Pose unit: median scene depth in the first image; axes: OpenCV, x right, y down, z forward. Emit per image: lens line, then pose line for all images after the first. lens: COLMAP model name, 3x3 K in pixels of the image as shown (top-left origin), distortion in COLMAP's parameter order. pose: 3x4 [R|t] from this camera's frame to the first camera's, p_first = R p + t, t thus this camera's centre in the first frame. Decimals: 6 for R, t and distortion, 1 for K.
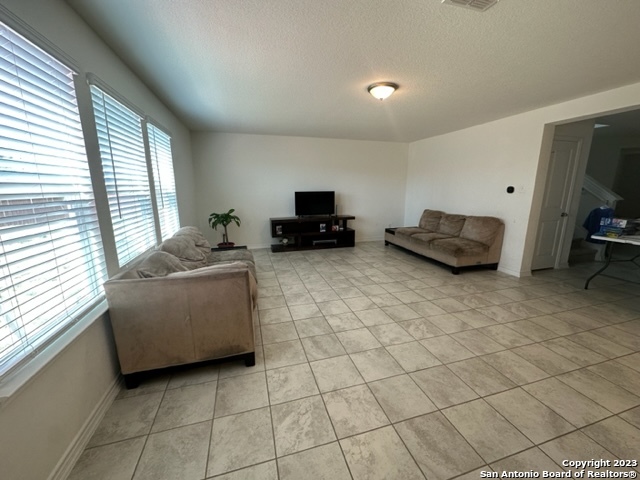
lens RADIAL K [[257.1, 0, 319.5], [0, 257.1, 242.2], [0, 0, 1]] dist [-0.004595, 0.001044]
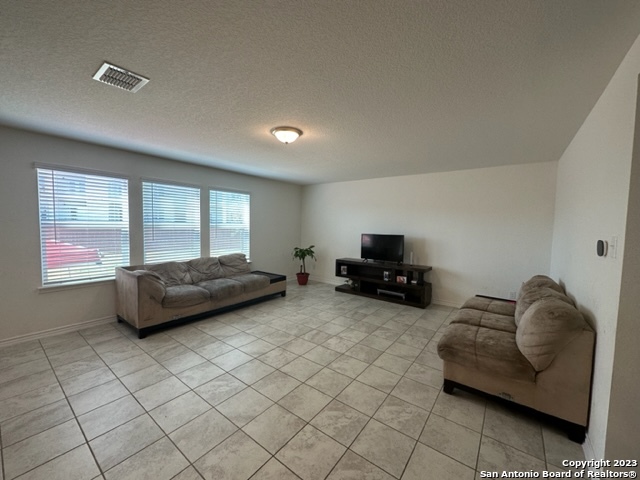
lens RADIAL K [[257.1, 0, 319.1], [0, 257.1, 239.1], [0, 0, 1]] dist [-0.004595, 0.001044]
pose [[0.591268, 0.057789, -0.804402, 0.797623], [-0.191457, 0.978973, -0.070399, -0.103842], [0.783420, 0.195633, 0.589900, 0.408013]]
